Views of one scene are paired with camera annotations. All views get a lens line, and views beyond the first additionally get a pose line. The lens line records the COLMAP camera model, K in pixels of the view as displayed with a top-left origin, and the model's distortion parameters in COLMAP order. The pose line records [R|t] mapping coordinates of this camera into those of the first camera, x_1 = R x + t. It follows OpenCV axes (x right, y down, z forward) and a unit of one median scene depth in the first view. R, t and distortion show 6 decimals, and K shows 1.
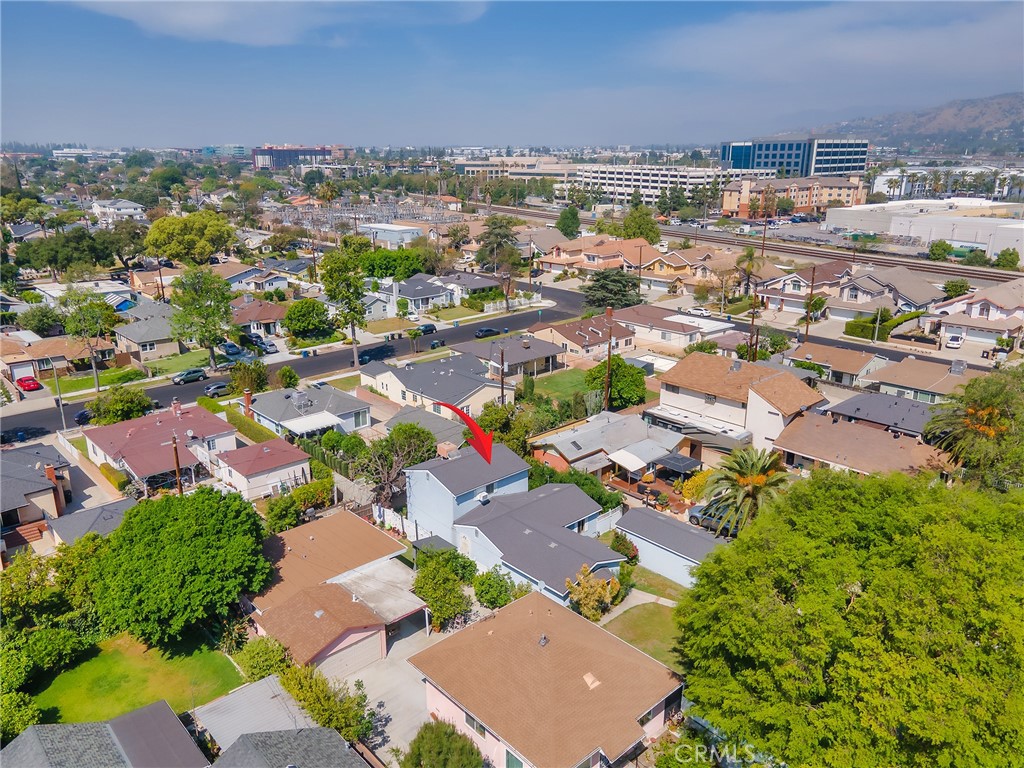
lens RADIAL K [[743.1, 0, 503.8], [0, 743.1, 377.8], [0, 0, 1]] dist [0.029440, 0.032956]
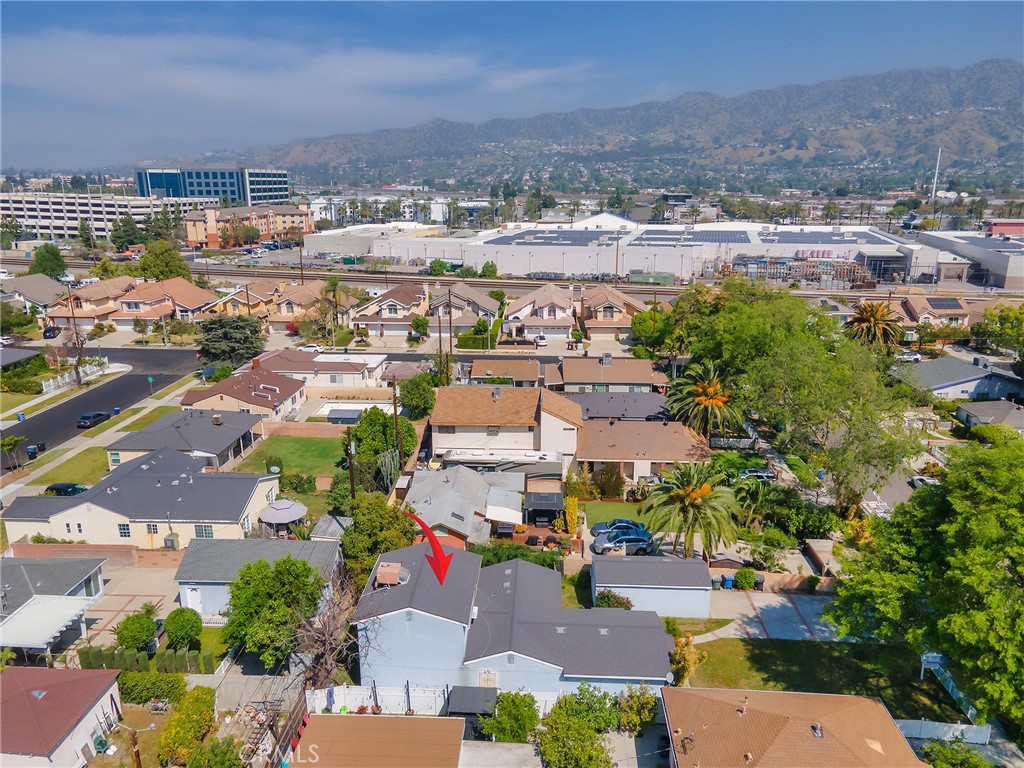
lens RADIAL K [[743.1, 0, 503.8], [0, 743.1, 377.8], [0, 0, 1]] dist [0.029440, 0.032956]
pose [[0.714055, -0.180162, 0.676511, -0.115020], [0.204050, 0.977923, 0.045057, -0.025770], [-0.669693, 0.105869, 0.735053, 0.087893]]
